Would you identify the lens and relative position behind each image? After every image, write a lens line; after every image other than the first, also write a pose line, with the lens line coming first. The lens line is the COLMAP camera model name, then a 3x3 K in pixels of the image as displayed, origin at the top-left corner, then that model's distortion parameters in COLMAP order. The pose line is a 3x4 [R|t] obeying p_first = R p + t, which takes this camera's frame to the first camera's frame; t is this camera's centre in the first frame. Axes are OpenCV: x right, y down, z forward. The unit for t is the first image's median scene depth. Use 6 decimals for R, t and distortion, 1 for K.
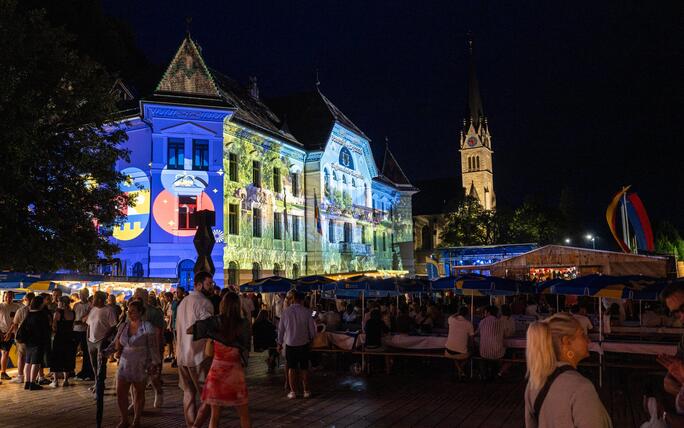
lens RADIAL K [[546.9, 0, 342.0], [0, 546.9, 214.0], [0, 0, 1]] dist [0.005137, 0.000777]
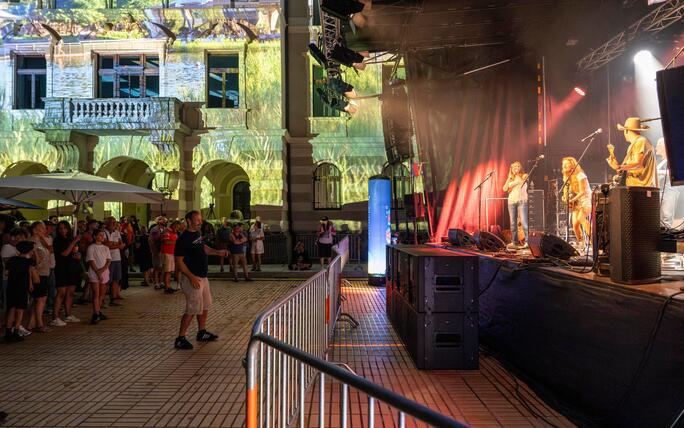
lens RADIAL K [[454.5, 0, 342.0], [0, 454.5, 214.0], [0, 0, 1]] dist [-0.001353, 0.001517]
pose [[0.438648, -0.000368, -0.898659, 0.420033], [0.107658, 0.992820, 0.052143, 0.146459], [0.892187, -0.119620, 0.435538, 1.109421]]
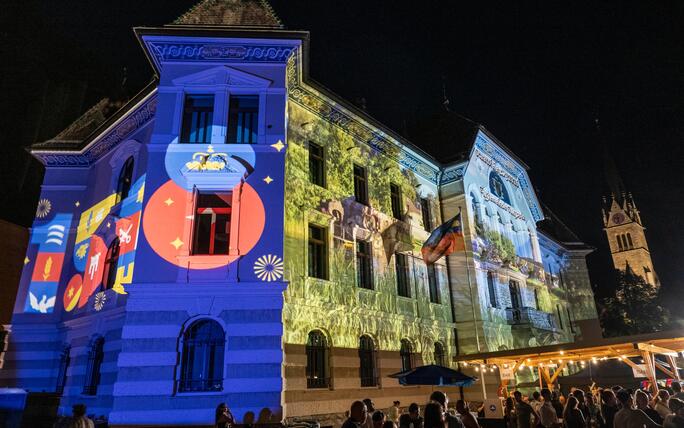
lens RADIAL K [[454.5, 0, 342.0], [0, 454.5, 214.0], [0, 0, 1]] dist [-0.001353, 0.001517]
pose [[0.963576, -0.095910, -0.249644, -0.049046], [0.035802, 0.971339, -0.234988, 0.066837], [0.265027, 0.217491, 0.939393, 0.476360]]
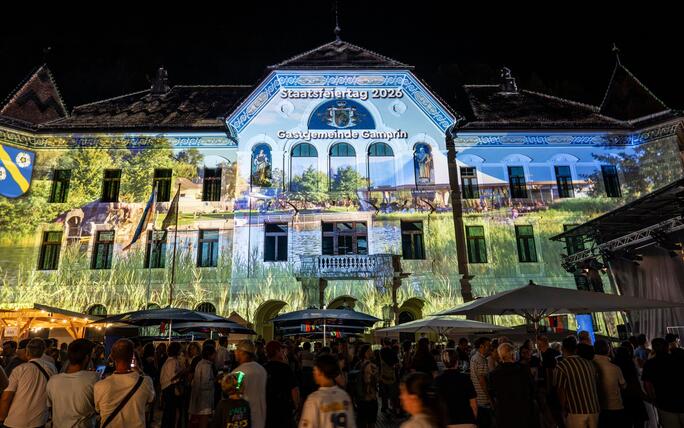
lens RADIAL K [[454.5, 0, 342.0], [0, 454.5, 214.0], [0, 0, 1]] dist [-0.001353, 0.001517]
pose [[0.459049, -0.234620, -0.856871, 0.459100], [0.119334, 0.972041, -0.202225, 0.113807], [0.880360, -0.009422, 0.474212, 0.877249]]
